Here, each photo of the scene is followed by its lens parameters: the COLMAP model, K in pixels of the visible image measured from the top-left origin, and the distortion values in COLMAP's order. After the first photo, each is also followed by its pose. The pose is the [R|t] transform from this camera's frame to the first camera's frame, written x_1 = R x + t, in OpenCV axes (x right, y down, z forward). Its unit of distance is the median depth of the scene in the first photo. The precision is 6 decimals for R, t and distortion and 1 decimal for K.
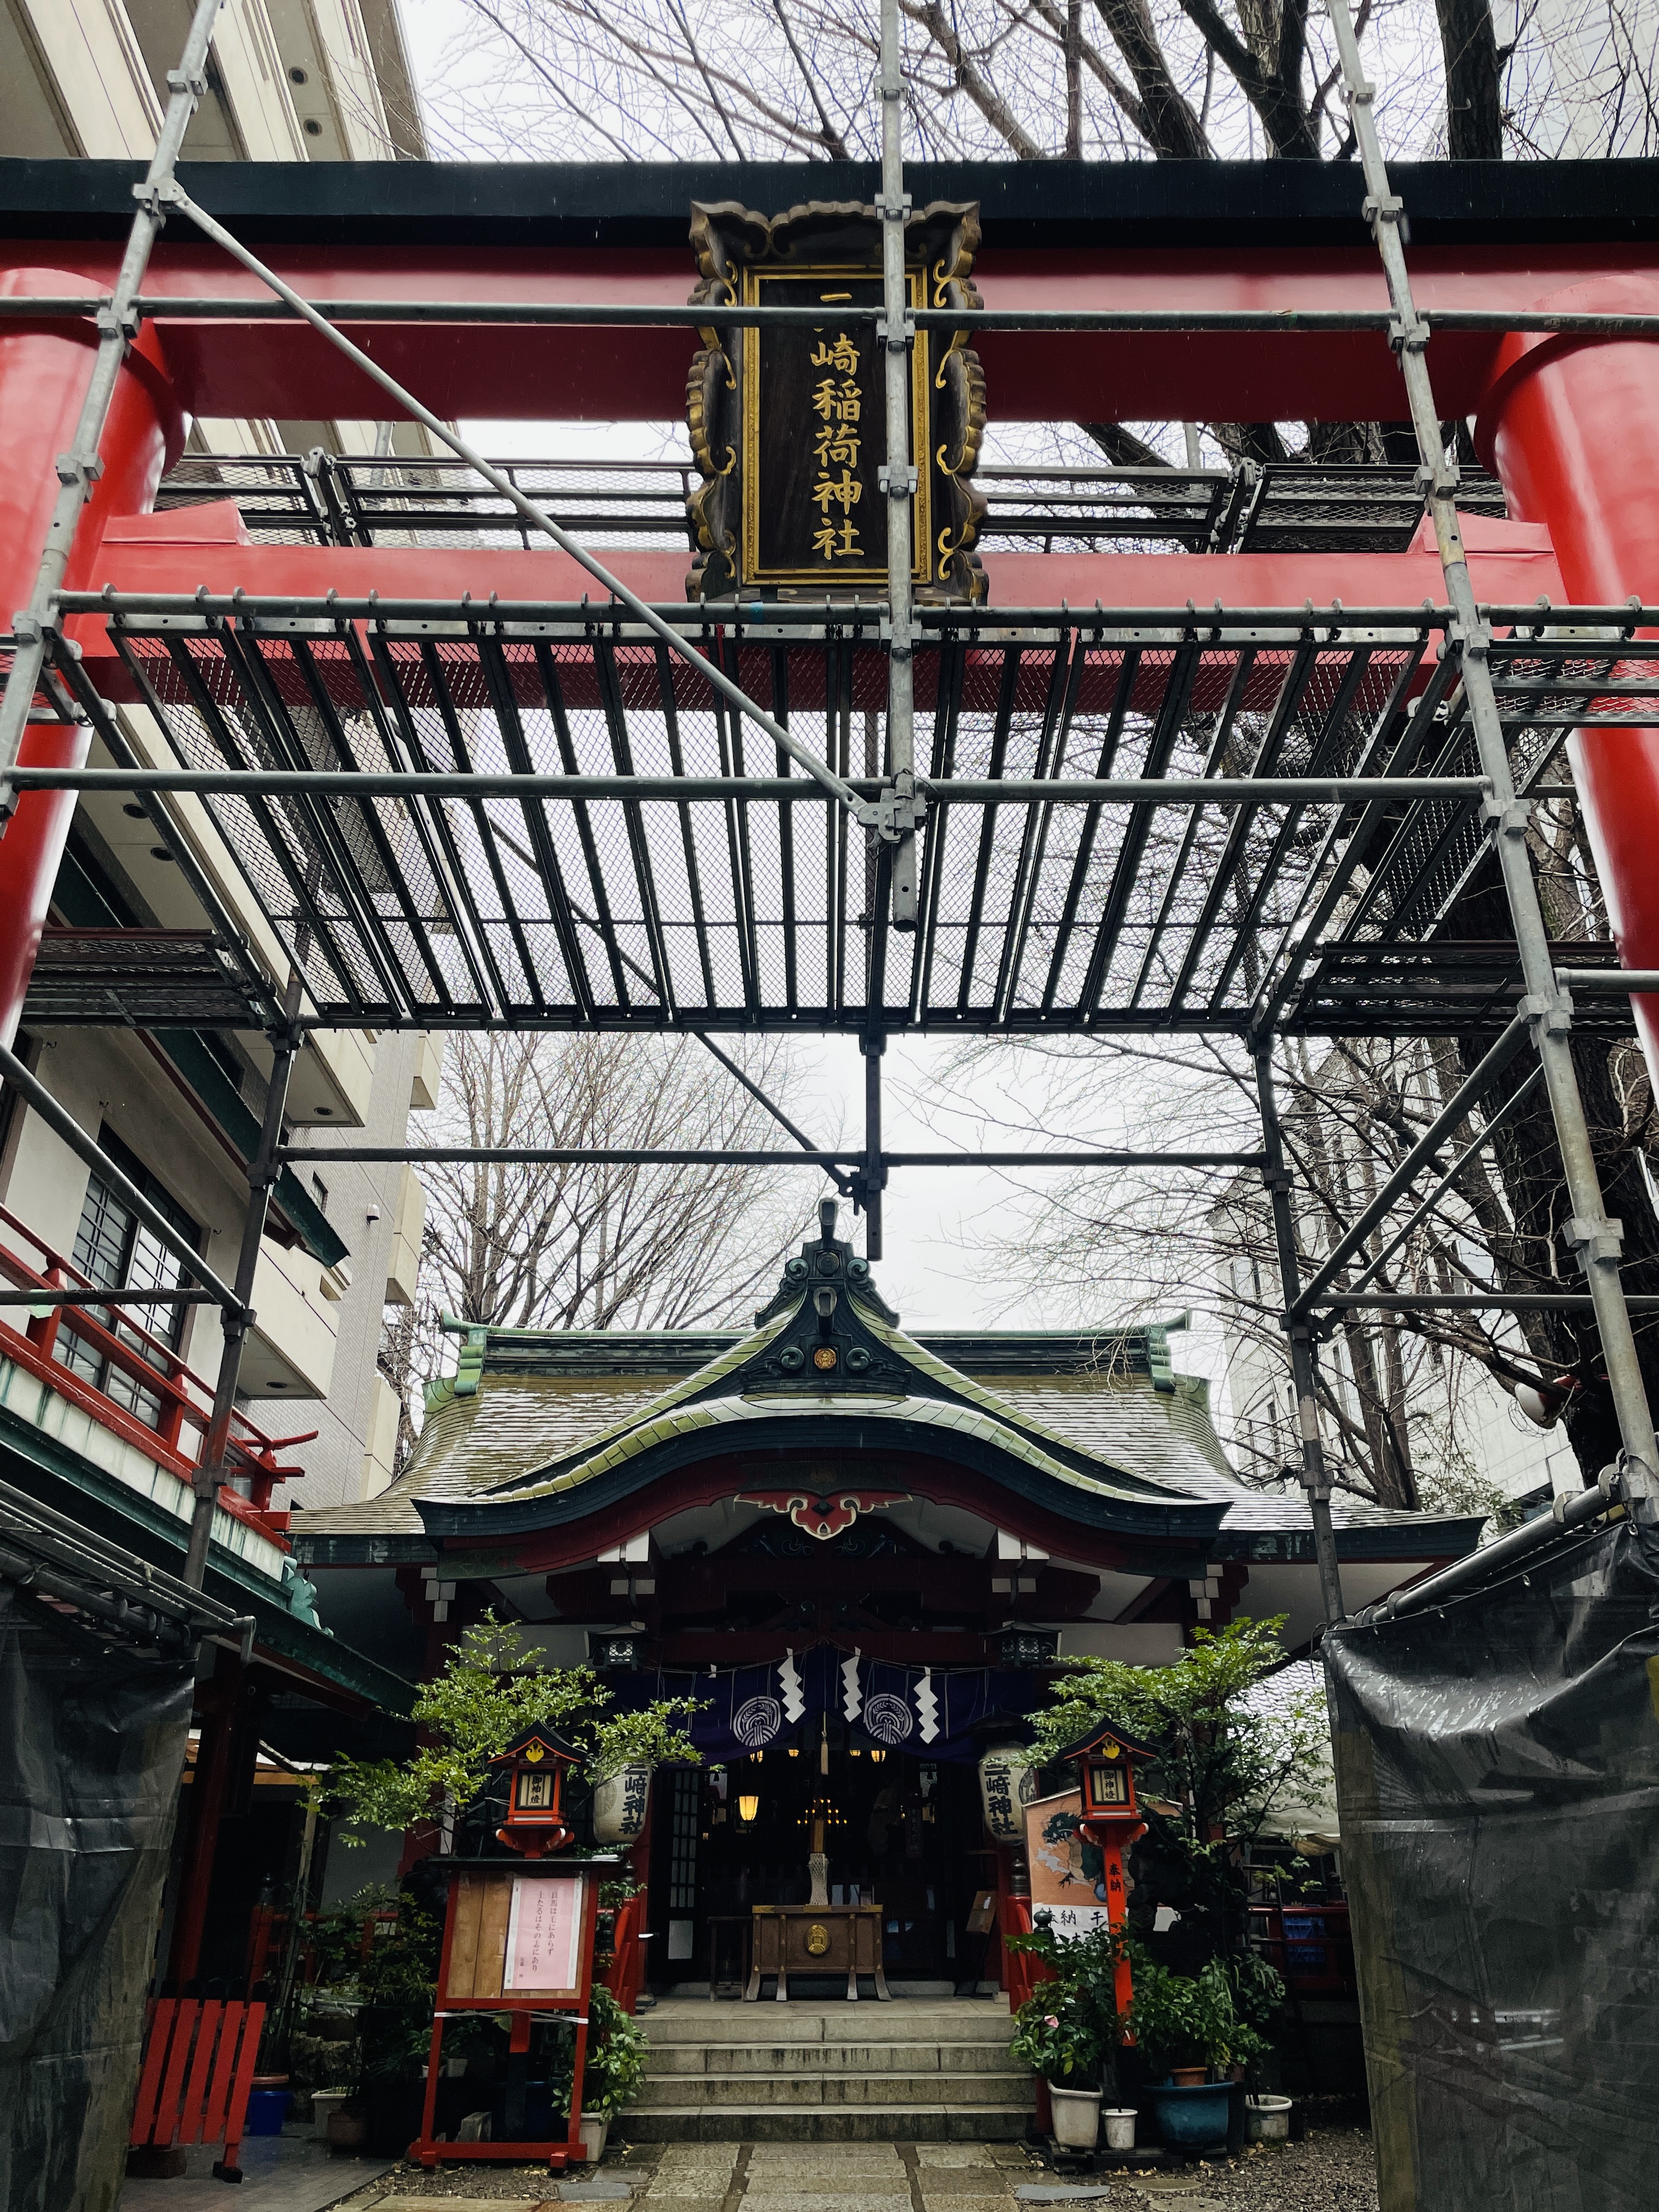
lens RADIAL K [[1674.9, 0, 852.6], [0, 1674.9, 1109.3], [0, 0, 1]] dist [0.108124, -0.160777]
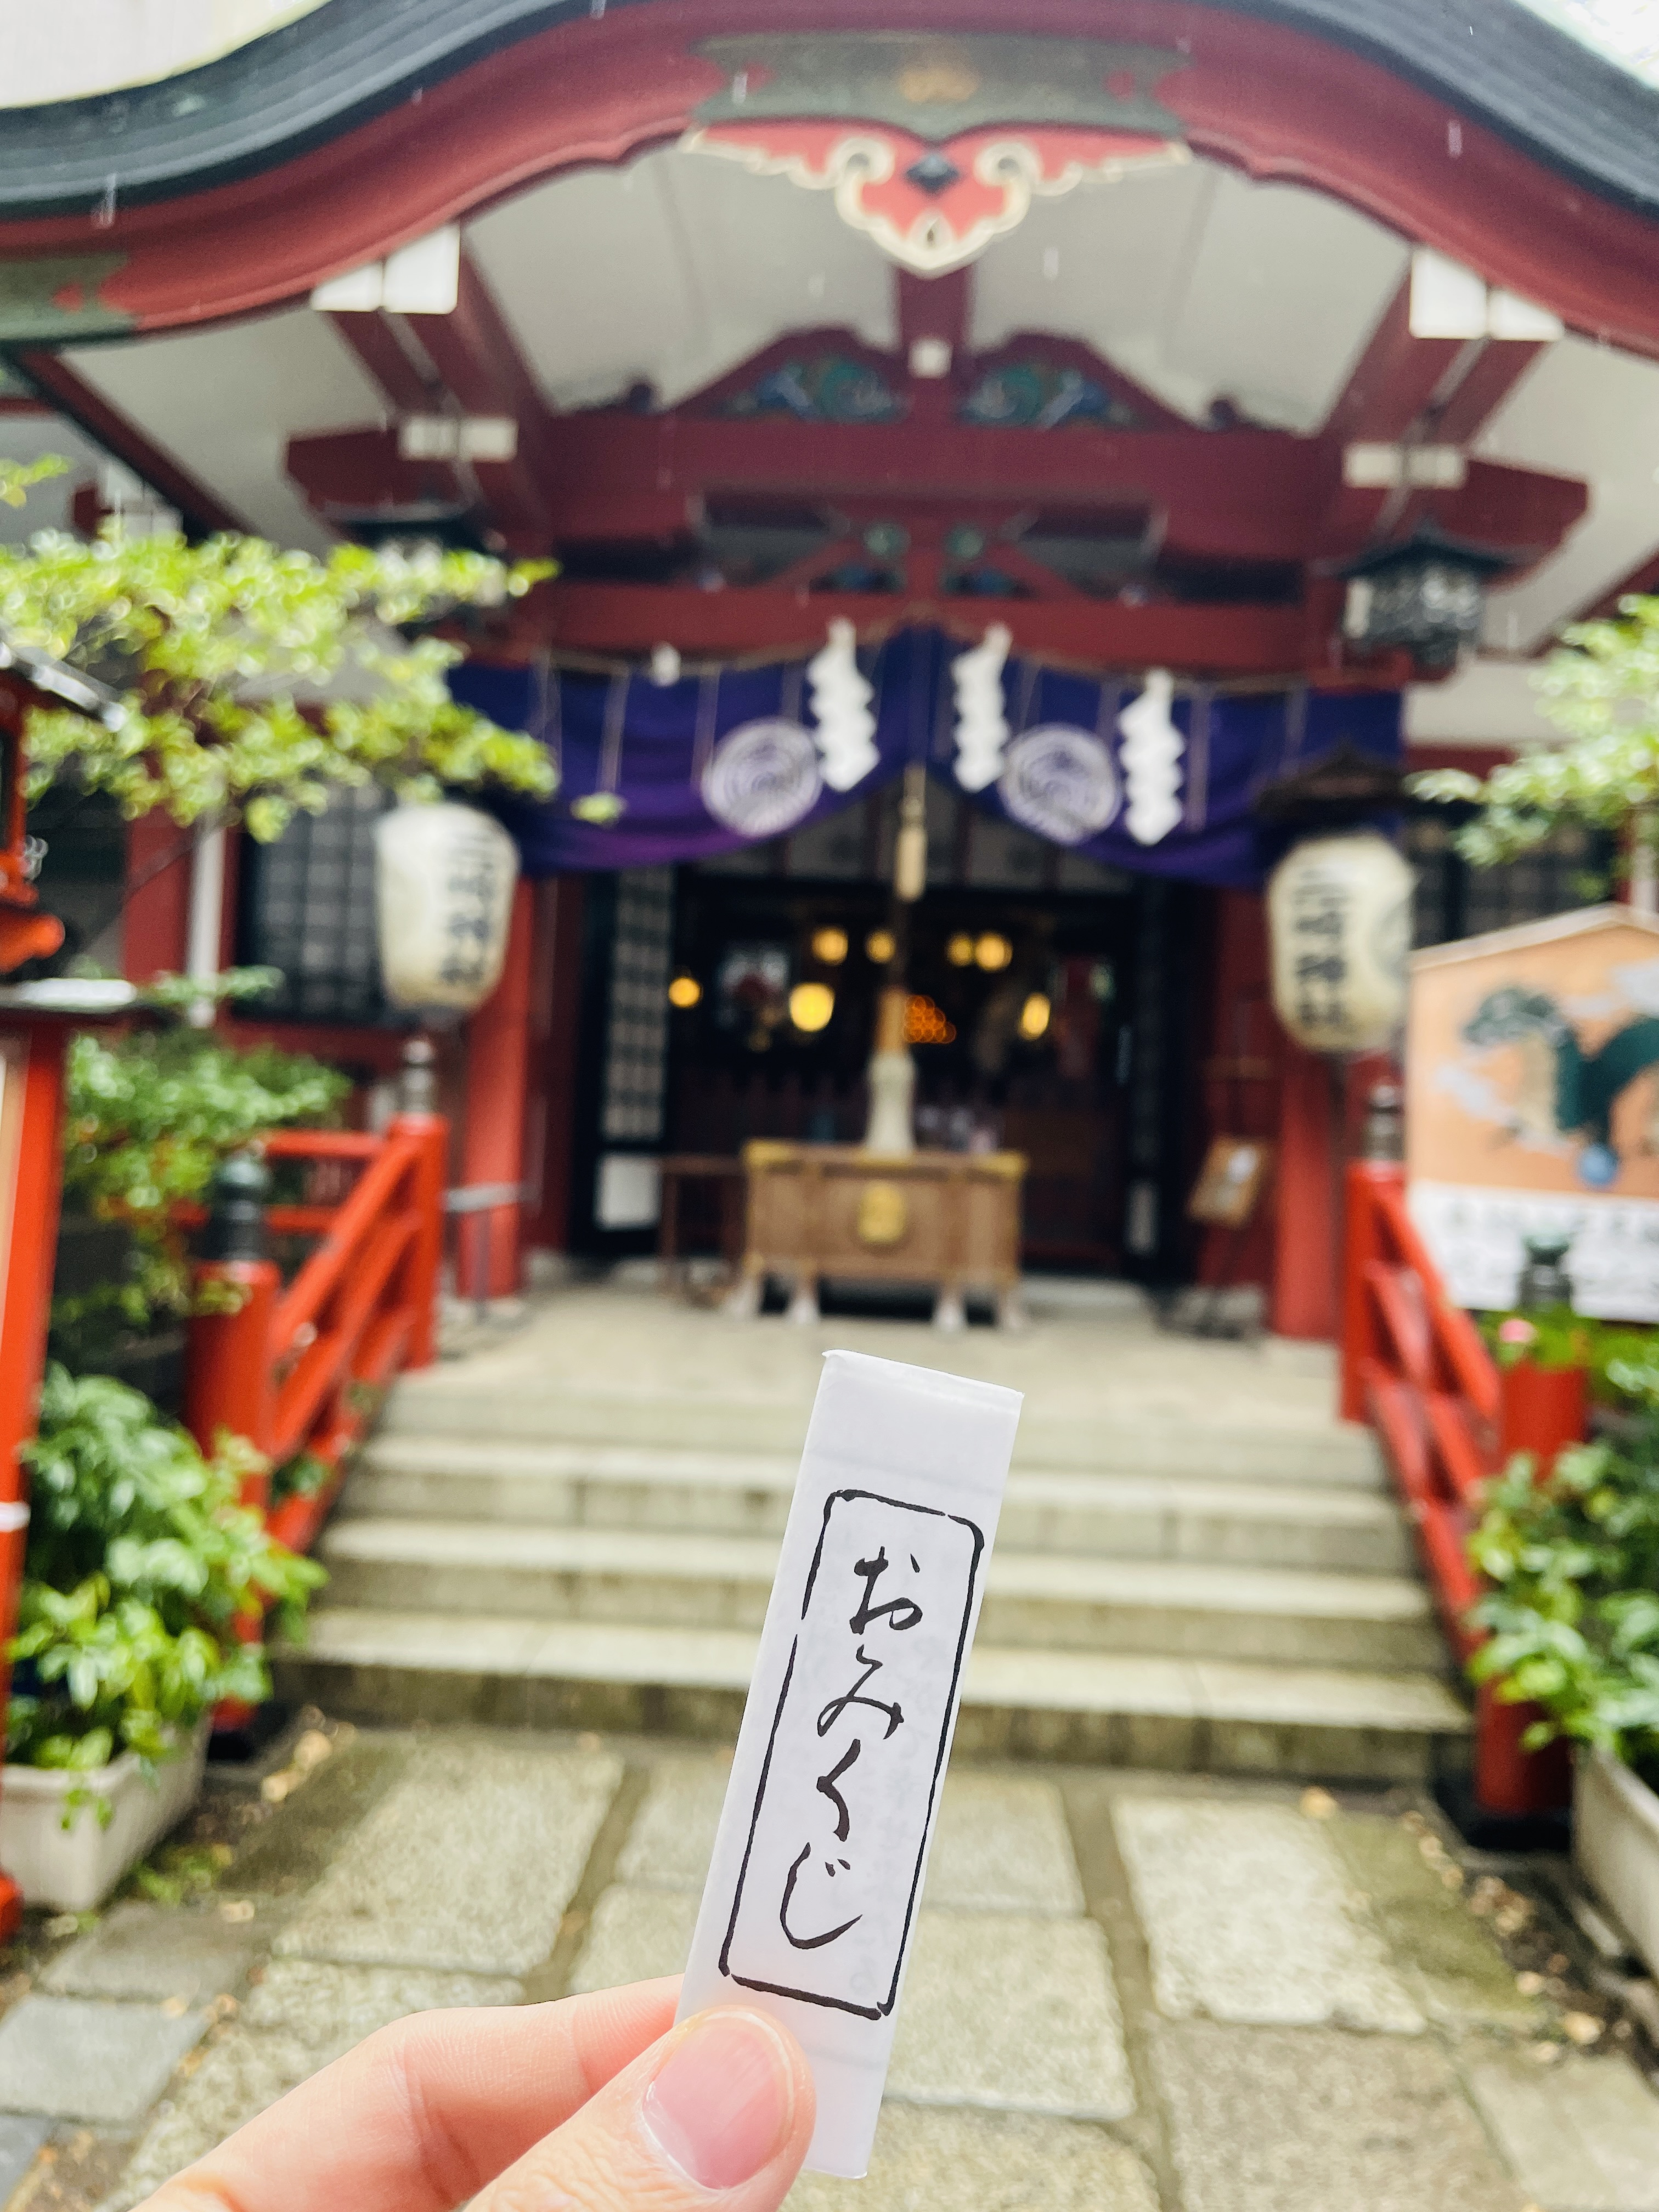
lens RADIAL K [[1674.9, 0, 852.6], [0, 1674.9, 1109.3], [0, 0, 1]] dist [0.108124, -0.160777]
pose [[0.997051, 0.052299, -0.056166, -0.003138], [-0.024000, 0.907626, 0.419093, 0.220707], [0.072896, -0.416508, 0.906205, 0.490311]]
